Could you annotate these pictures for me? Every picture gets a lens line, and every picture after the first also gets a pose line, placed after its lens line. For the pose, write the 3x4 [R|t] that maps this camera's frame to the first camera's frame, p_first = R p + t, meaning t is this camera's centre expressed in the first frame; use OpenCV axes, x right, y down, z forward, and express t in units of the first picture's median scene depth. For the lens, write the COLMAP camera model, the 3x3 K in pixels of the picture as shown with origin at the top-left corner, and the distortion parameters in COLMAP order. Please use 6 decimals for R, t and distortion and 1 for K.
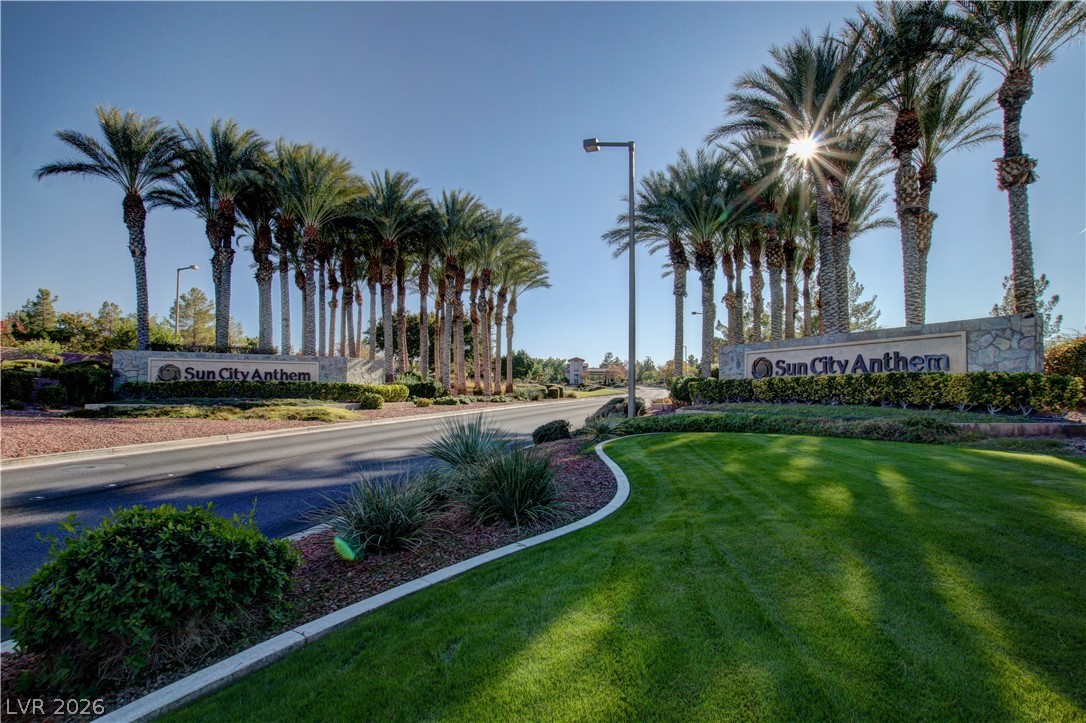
lens RADIAL K [[532.1, 0, 546.1], [0, 532.1, 372.7], [0, 0, 1]] dist [-0.001984, 0.000015]
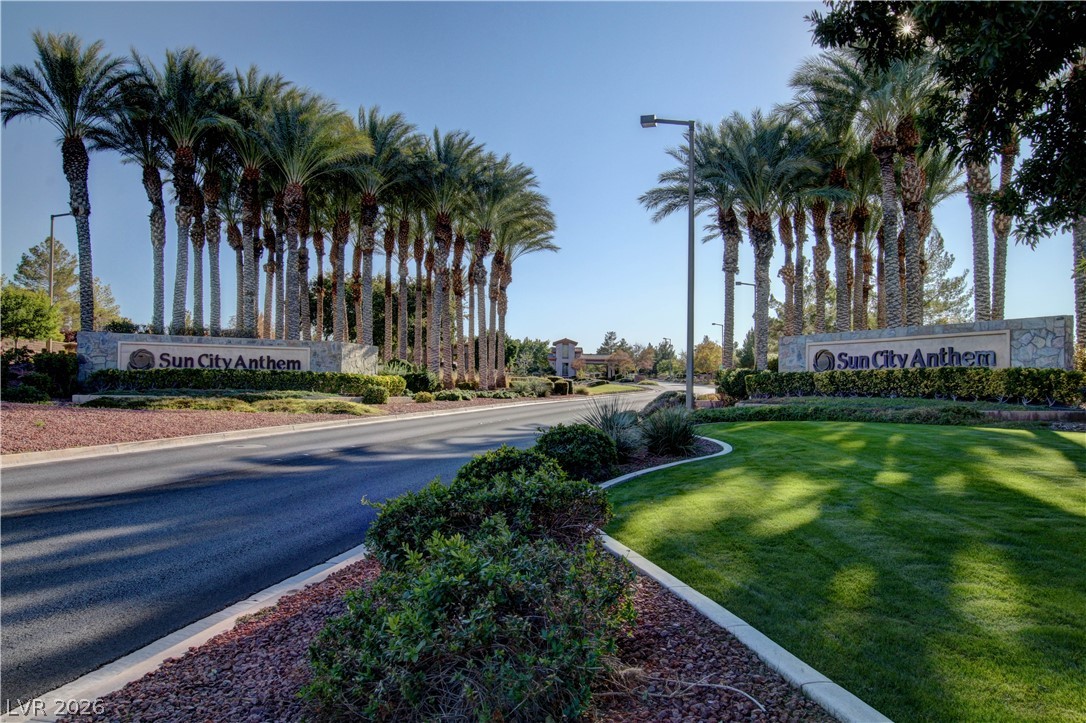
lens RADIAL K [[865.6, 0, 543.0], [0, 865.6, 361.5], [0, 0, 1]] dist [0.062630, 0.003151]
pose [[0.997681, 0.008741, 0.067495, -0.160250], [-0.008934, 0.999957, 0.002556, -0.005370], [-0.067470, -0.003153, 0.997716, -0.415806]]
